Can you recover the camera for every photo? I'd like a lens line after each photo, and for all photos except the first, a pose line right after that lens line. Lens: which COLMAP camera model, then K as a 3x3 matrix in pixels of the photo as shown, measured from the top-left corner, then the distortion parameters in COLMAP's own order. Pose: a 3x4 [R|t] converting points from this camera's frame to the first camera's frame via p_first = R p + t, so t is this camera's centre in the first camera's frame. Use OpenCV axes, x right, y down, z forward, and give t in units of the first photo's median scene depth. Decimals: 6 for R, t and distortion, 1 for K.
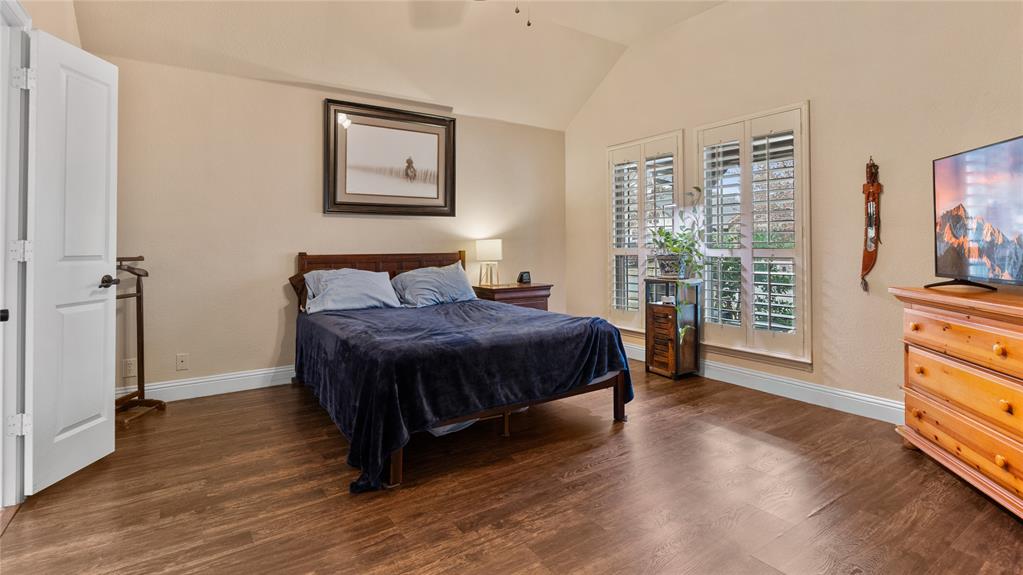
lens RADIAL K [[478.8, 0, 490.8], [0, 478.8, 233.5], [0, 0, 1]] dist [-0.006495, 0.002542]
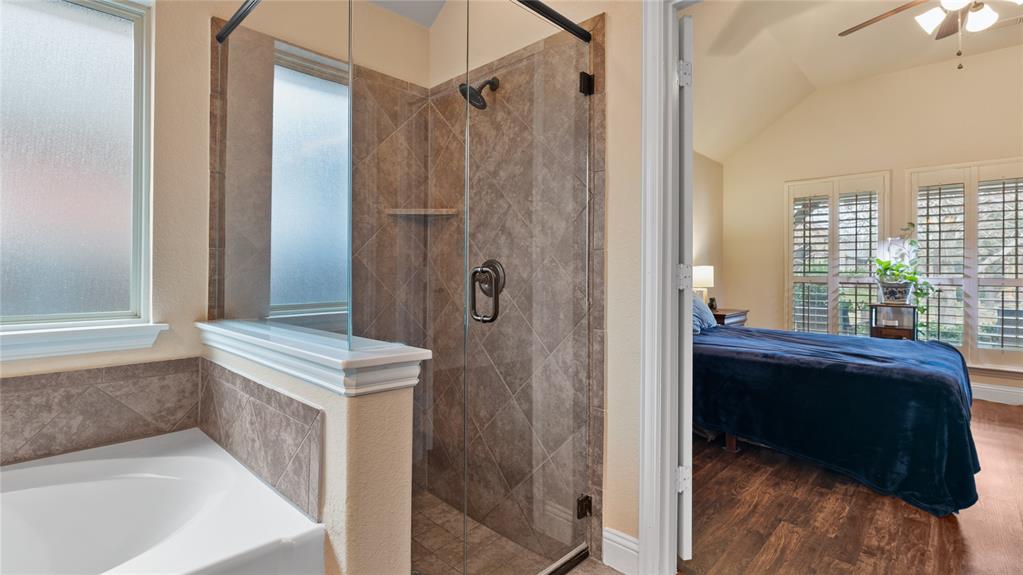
lens RADIAL K [[478.8, 0, 487.1], [0, 478.8, 268.9], [0, 0, 1]] dist [-0.006495, 0.002542]
pose [[0.974210, 0.013508, 0.225238, -0.913799], [-0.019450, 0.999518, 0.024184, 0.003828], [-0.224803, -0.027941, 0.974003, 0.149941]]
